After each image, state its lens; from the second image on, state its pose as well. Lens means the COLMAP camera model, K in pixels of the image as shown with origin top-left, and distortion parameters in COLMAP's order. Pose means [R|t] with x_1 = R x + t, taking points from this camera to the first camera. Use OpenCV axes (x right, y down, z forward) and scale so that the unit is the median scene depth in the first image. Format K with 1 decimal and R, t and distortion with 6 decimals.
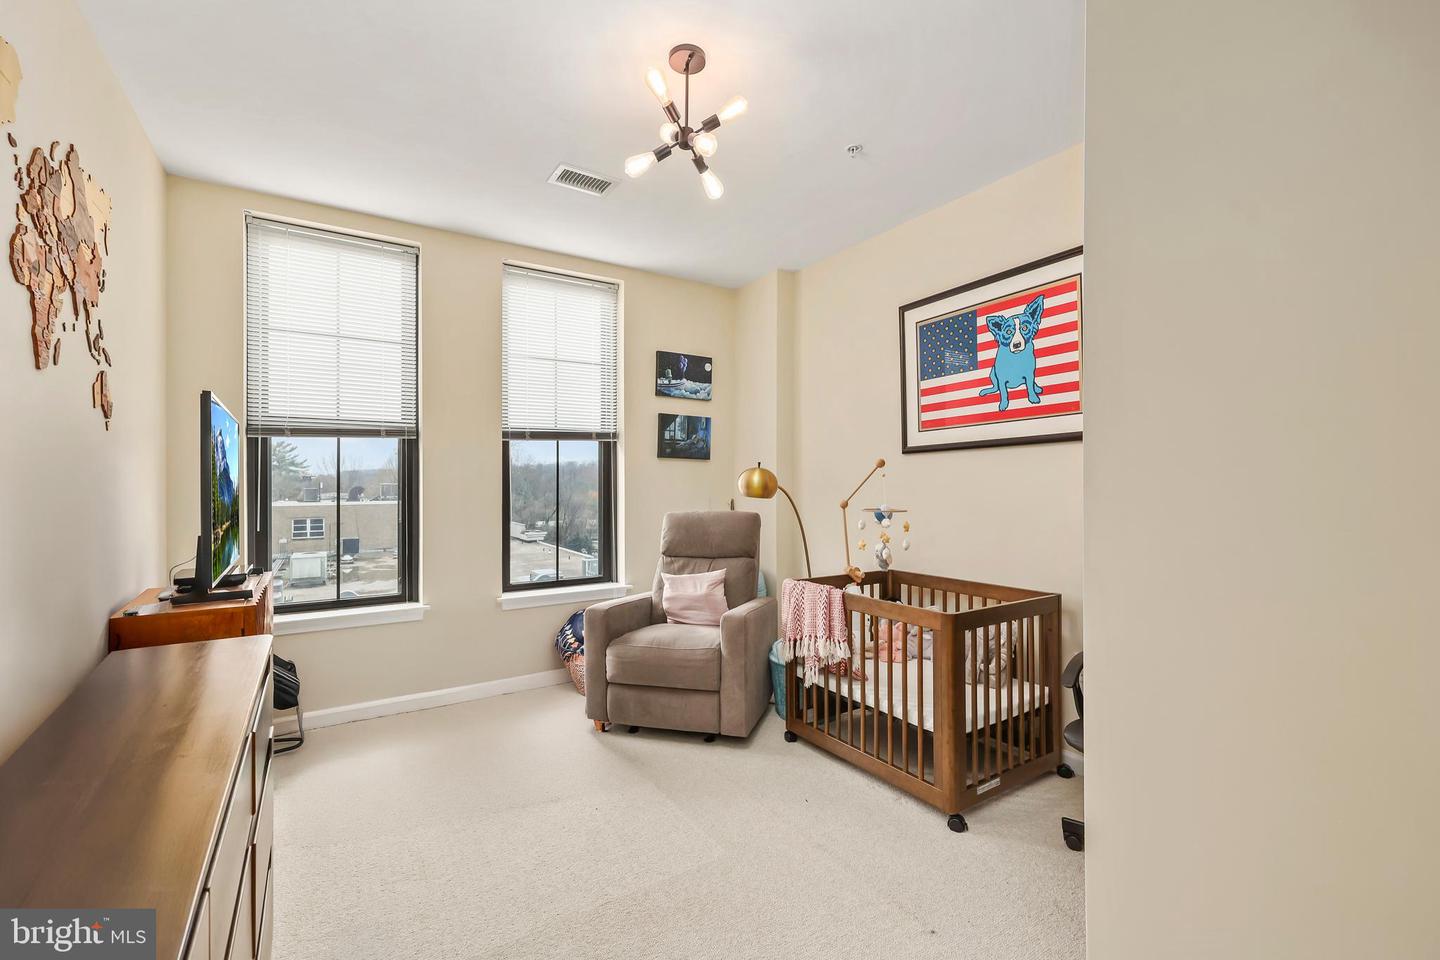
lens RADIAL K [[590.1, 0, 718.2], [0, 590.1, 482.7], [0, 0, 1]] dist [-0.000590, -0.000509]
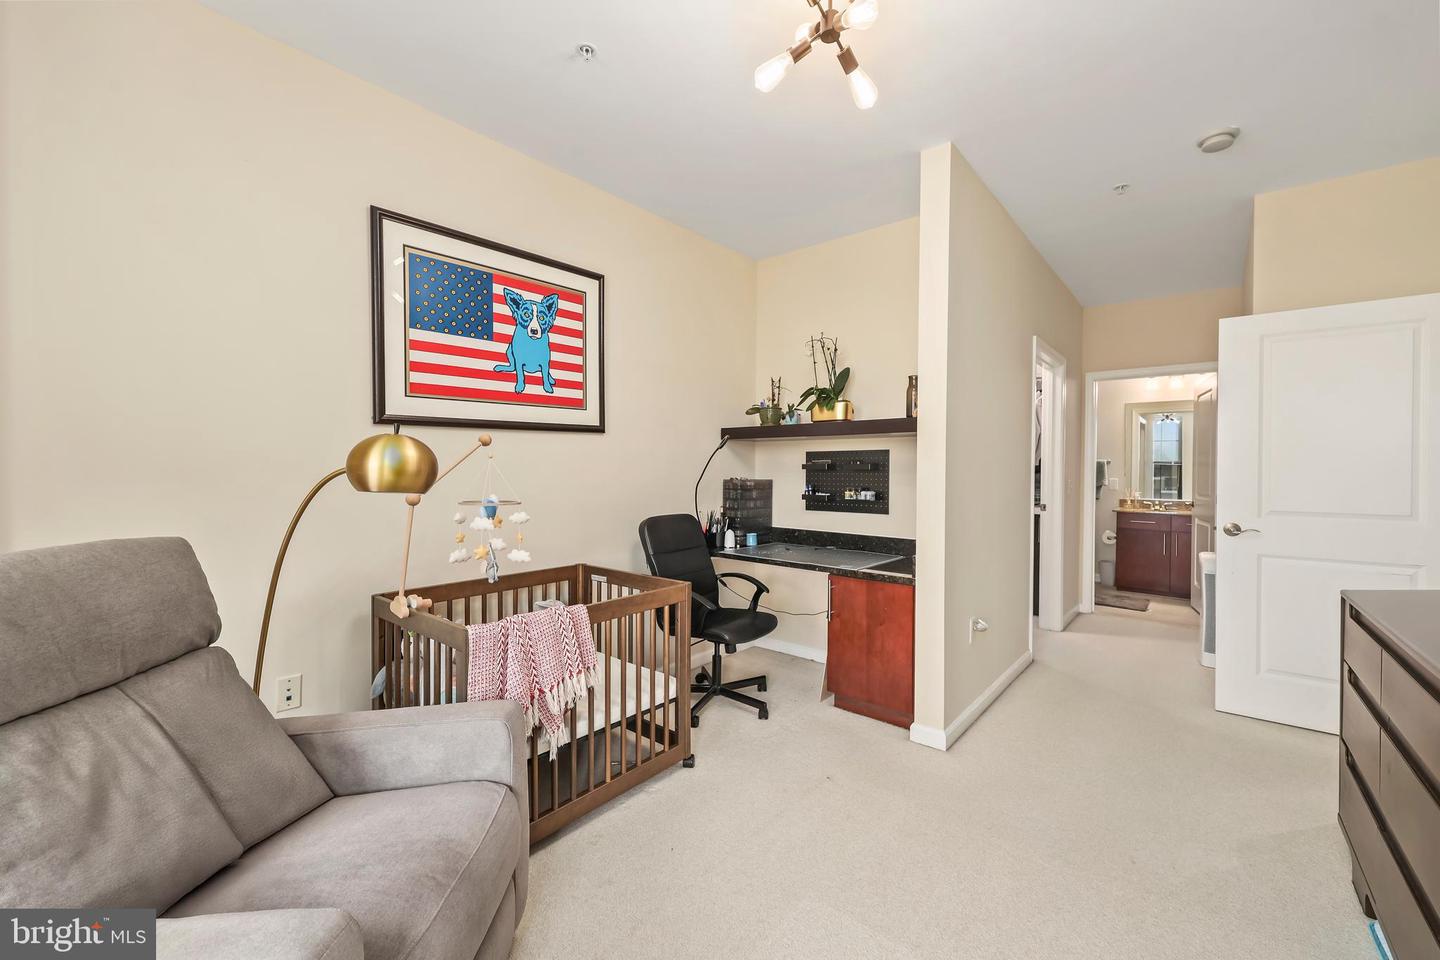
lens RADIAL K [[590.1, 0, 718.0], [0, 590.1, 475.9], [0, 0, 1]] dist [-0.000590, -0.000509]
pose [[-0.288886, -0.008741, 0.957324, -0.547940], [-0.005888, 0.999956, 0.007354, 0.005543], [-0.957345, -0.003512, -0.288924, 0.974800]]
